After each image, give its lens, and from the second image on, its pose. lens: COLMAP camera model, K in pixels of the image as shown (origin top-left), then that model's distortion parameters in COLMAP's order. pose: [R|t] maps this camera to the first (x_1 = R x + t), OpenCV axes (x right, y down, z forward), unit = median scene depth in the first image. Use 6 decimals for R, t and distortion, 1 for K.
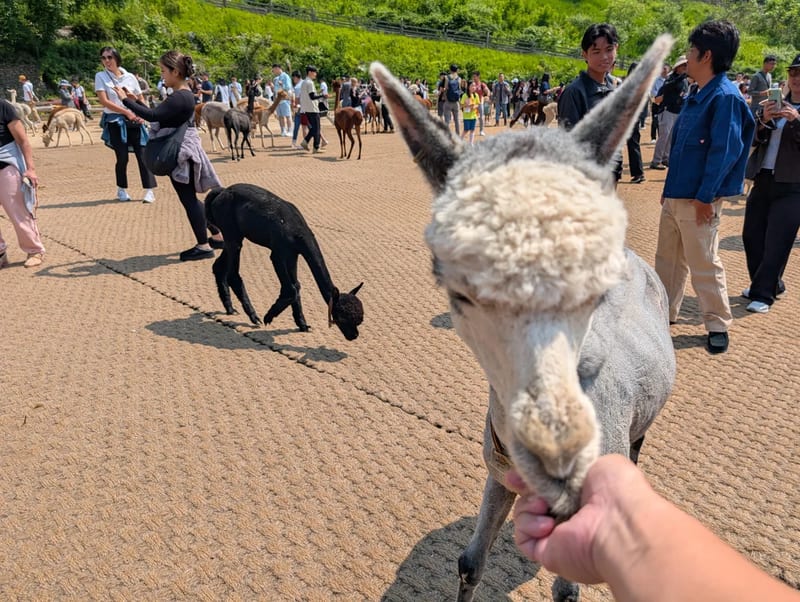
lens RADIAL K [[590.1, 0, 404.4], [0, 590.1, 299.8], [0, 0, 1]] dist [0.028842, -0.025850]
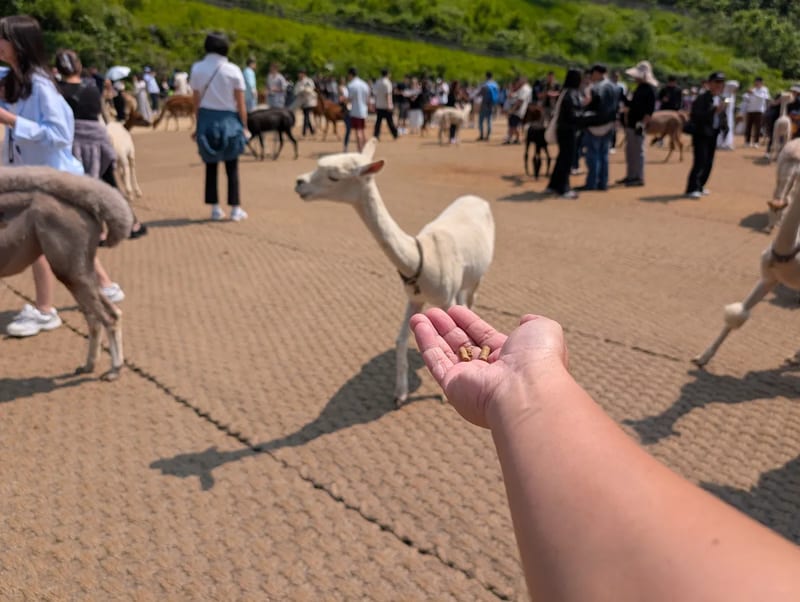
lens RADIAL K [[603.4, 0, 385.4], [0, 603.4, 301.7], [0, 0, 1]] dist [0.004391, -0.010728]
pose [[0.999466, 0.018492, 0.026955, 0.001543], [-0.018385, 0.999822, -0.004230, -0.044719], [-0.027028, 0.003732, 0.999628, 0.123478]]
